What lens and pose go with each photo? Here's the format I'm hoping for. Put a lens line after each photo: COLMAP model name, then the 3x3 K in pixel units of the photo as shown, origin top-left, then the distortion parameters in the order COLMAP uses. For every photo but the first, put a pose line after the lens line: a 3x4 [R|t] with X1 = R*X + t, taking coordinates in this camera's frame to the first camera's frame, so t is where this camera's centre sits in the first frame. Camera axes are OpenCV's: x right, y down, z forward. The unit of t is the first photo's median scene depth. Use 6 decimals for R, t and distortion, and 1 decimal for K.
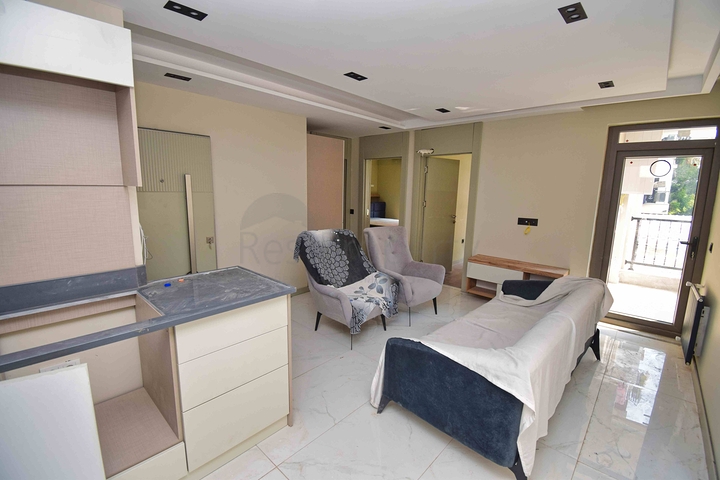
lens RADIAL K [[325.3, 0, 358.0], [0, 325.3, 240.4], [0, 0, 1]] dist [-0.015966, -0.008775]
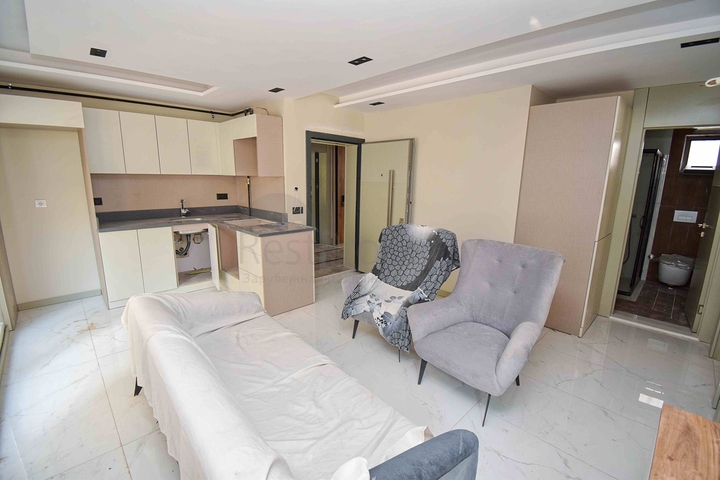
lens RADIAL K [[325.3, 0, 360.1], [0, 325.3, 239.6], [0, 0, 1]] dist [-0.015966, -0.008775]
pose [[-0.074933, 0.168646, -0.982824, 1.496110], [-0.176057, 0.967875, 0.179504, -0.235544], [0.981524, 0.186484, -0.042834, 1.646905]]
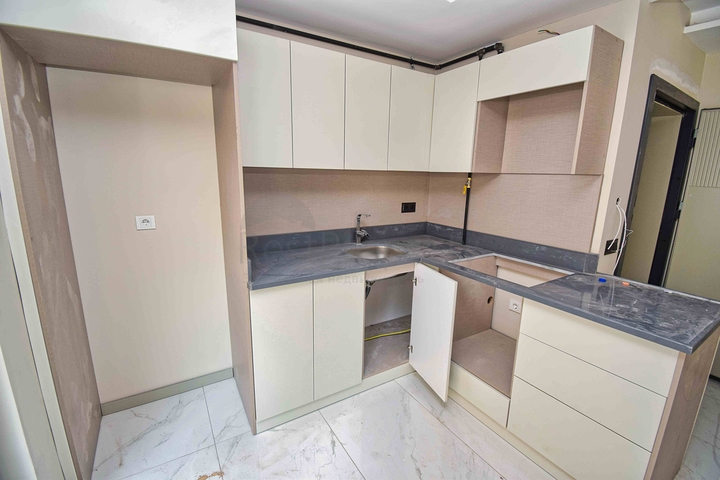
lens RADIAL K [[325.3, 0, 355.4], [0, 325.3, 242.6], [0, 0, 1]] dist [-0.015966, -0.008775]
pose [[-0.303829, 0.177032, -0.936134, 0.497262], [-0.172238, 0.956188, 0.236725, -0.065790], [0.937028, 0.233162, -0.260026, 0.547549]]
